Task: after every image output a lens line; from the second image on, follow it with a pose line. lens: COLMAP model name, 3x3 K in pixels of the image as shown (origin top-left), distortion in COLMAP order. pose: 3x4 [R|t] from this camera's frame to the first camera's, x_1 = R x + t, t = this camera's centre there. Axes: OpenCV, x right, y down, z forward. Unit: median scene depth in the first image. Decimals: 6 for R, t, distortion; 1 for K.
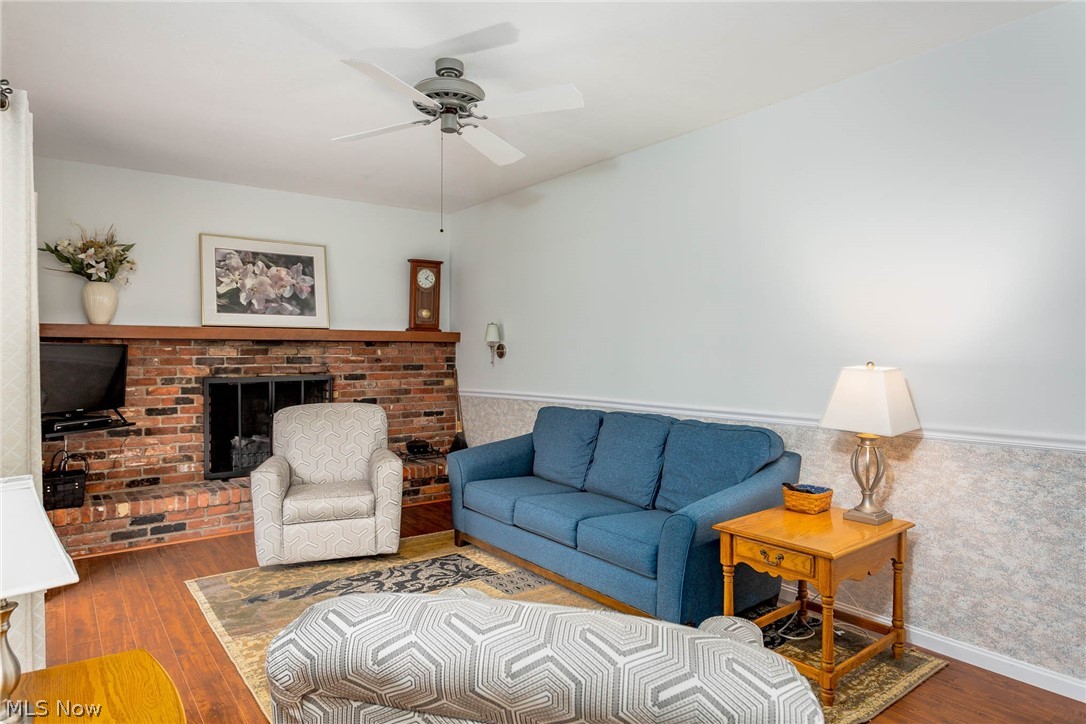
lens RADIAL K [[664.1, 0, 520.1], [0, 664.1, 351.7], [0, 0, 1]] dist [0.005217, -0.000113]
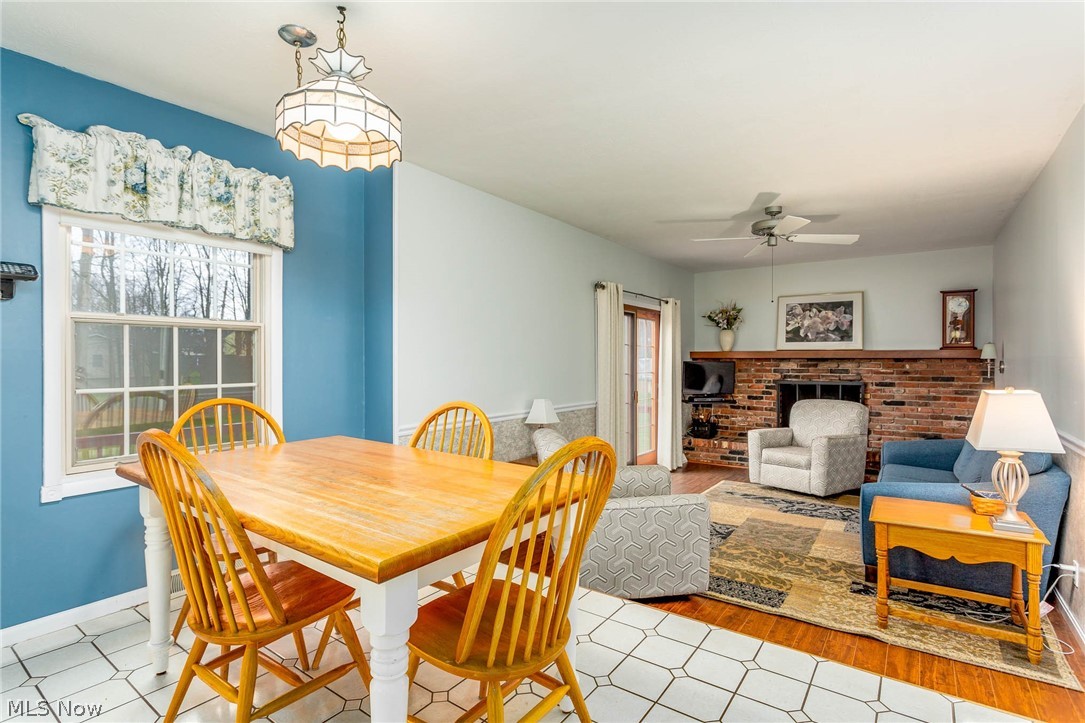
lens RADIAL K [[528.8, 0, 548.1], [0, 528.8, 357.0], [0, 0, 1]] dist [-0.003683, -0.000431]
pose [[0.315585, -0.005905, -0.948879, 0.605394], [-0.001819, 0.999975, -0.006827, -0.010408], [0.948896, 0.003880, 0.315566, -0.000520]]
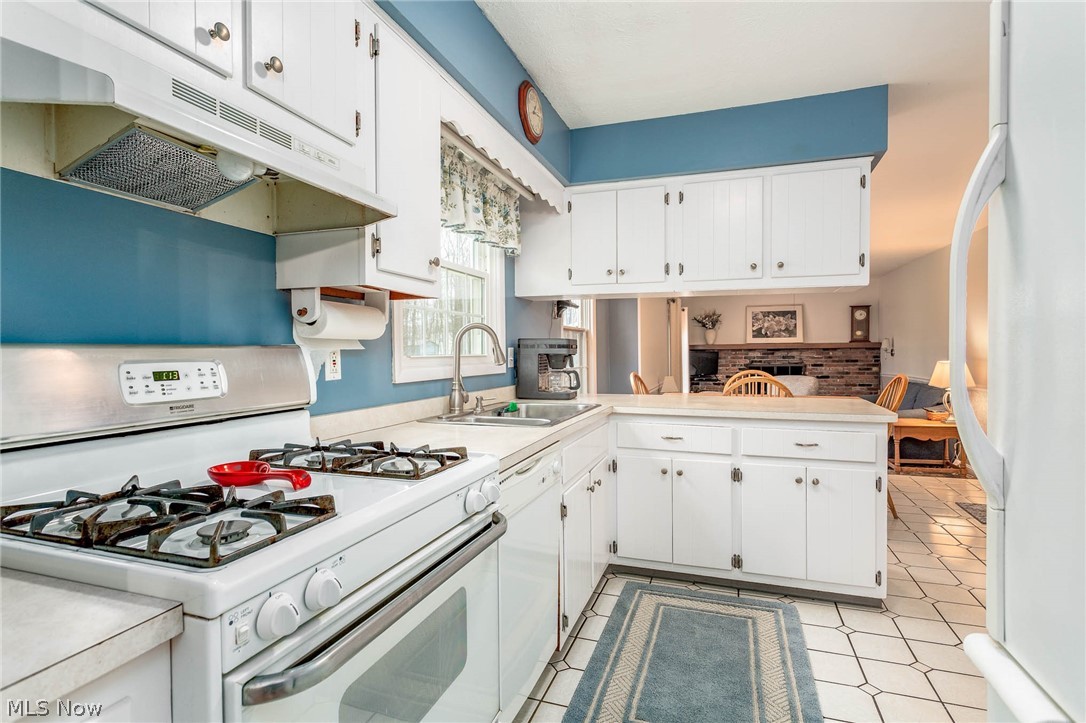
lens RADIAL K [[528.8, 0, 538.9], [0, 528.8, 360.7], [0, 0, 1]] dist [-0.000373, -0.000551]
pose [[0.557119, 0.006583, -0.830407, 0.704031], [0.011140, 0.999819, 0.015400, -0.013025], [0.830358, -0.017831, 0.556945, -0.723714]]
